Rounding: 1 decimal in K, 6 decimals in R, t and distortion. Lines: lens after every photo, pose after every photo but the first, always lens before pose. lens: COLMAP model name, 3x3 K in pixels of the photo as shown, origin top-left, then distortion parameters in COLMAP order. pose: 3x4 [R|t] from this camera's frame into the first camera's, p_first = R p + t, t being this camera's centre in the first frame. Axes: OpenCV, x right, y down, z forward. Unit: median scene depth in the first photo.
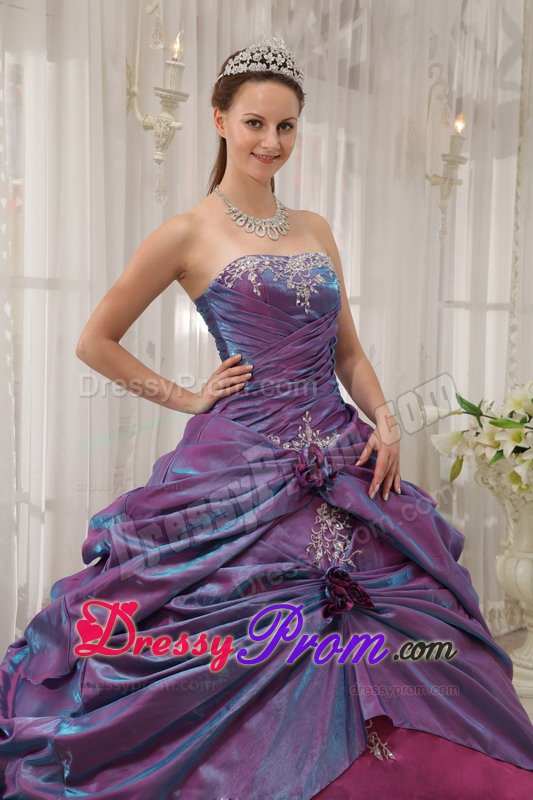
lens RADIAL K [[1642.8, 0, 266.5], [0, 1642.8, 400.0], [0, 0, 1]] dist [0.072940, 0.303229]
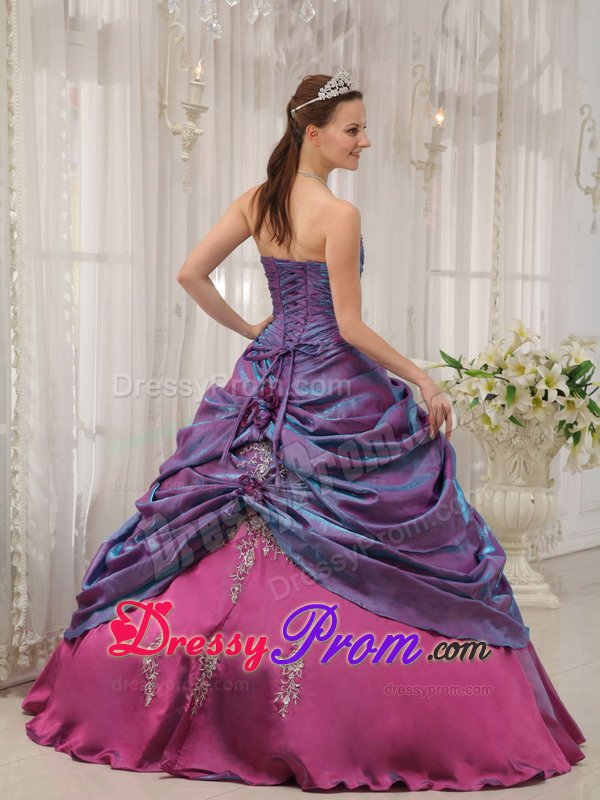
lens RADIAL K [[1808.2, 0, 300.0], [0, 1808.2, 400.0], [0, 0, 1]] dist [0.013304, -0.058697]
pose [[0.999883, -0.011485, 0.010138, 0.004210], [0.011394, 0.999895, 0.008998, 0.018420], [-0.010240, -0.008881, 0.999908, -0.267795]]
